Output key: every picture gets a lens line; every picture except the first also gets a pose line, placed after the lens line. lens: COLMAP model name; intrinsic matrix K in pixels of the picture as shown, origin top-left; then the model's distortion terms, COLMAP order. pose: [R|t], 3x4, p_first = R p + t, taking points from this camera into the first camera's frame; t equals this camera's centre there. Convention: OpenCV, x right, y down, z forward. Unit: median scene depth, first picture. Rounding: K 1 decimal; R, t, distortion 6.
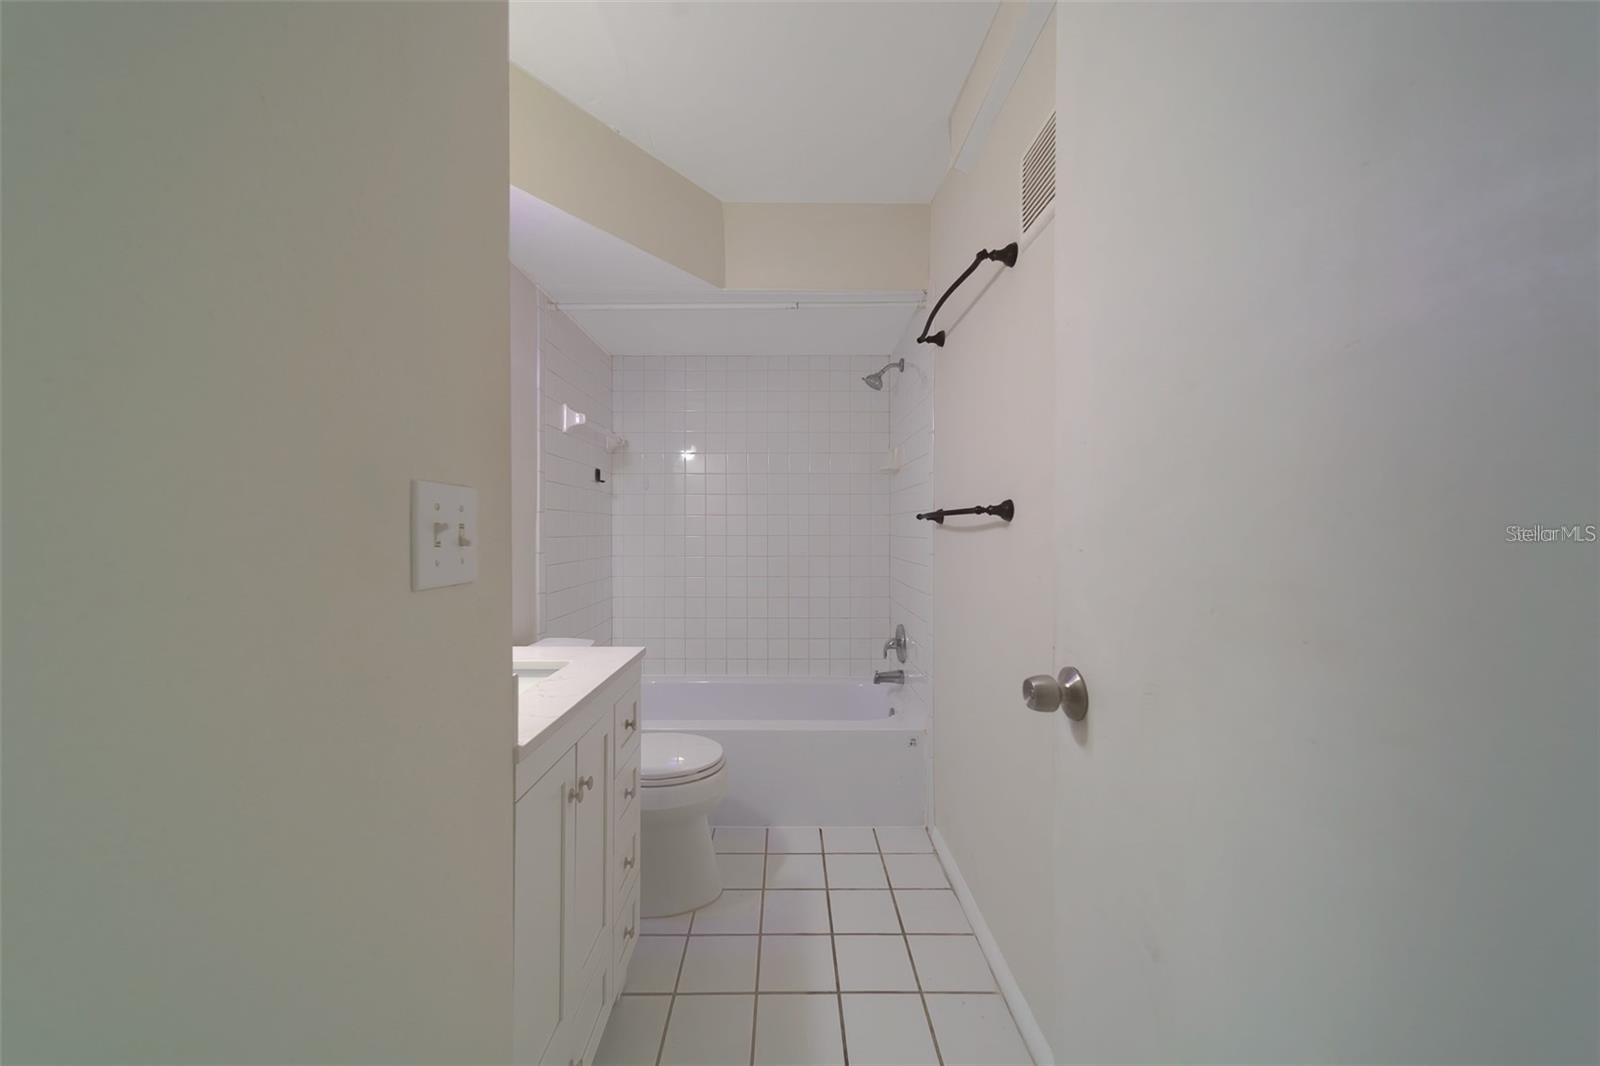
lens RADIAL K [[580.3, 0, 800.0], [0, 580.3, 533.0], [0, 0, 1]] dist [0.000562, -0.000110]
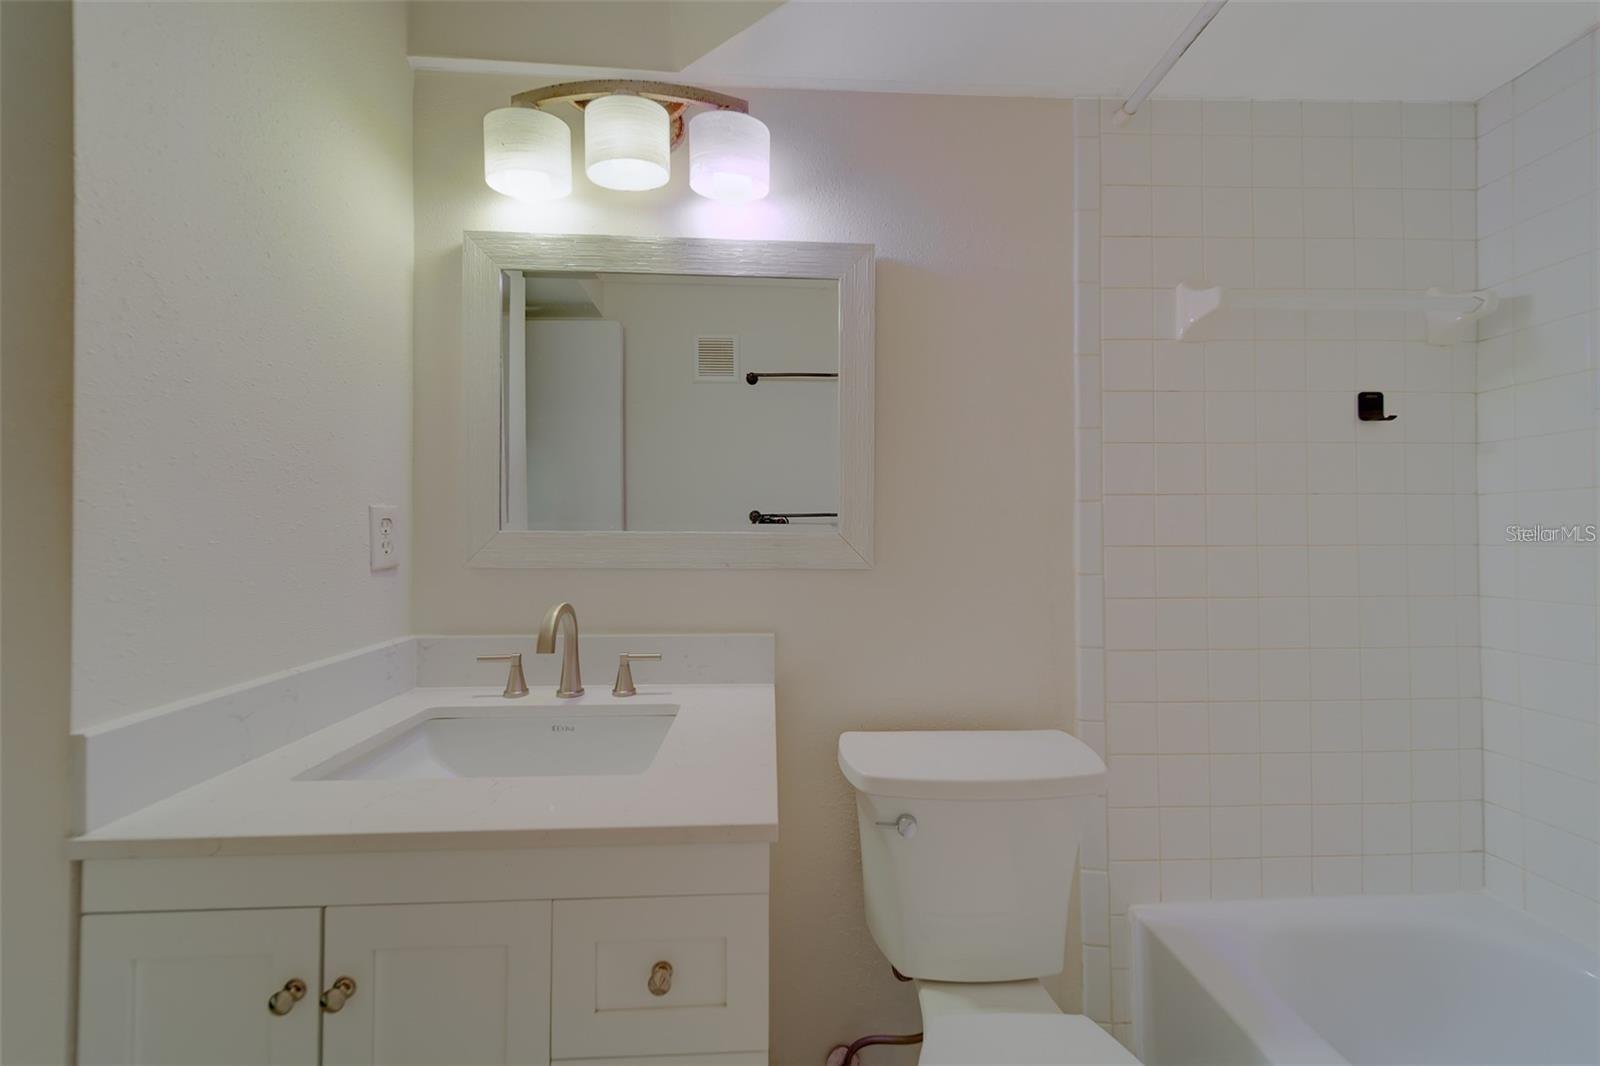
lens RADIAL K [[580.3, 0, 800.0], [0, 580.3, 533.0], [0, 0, 1]] dist [0.000562, -0.000110]
pose [[0.025434, -0.000572, -0.999676, 0.095617], [0.002011, 0.999998, -0.000521, -0.004815], [0.999674, -0.001997, 0.025435, 0.650776]]
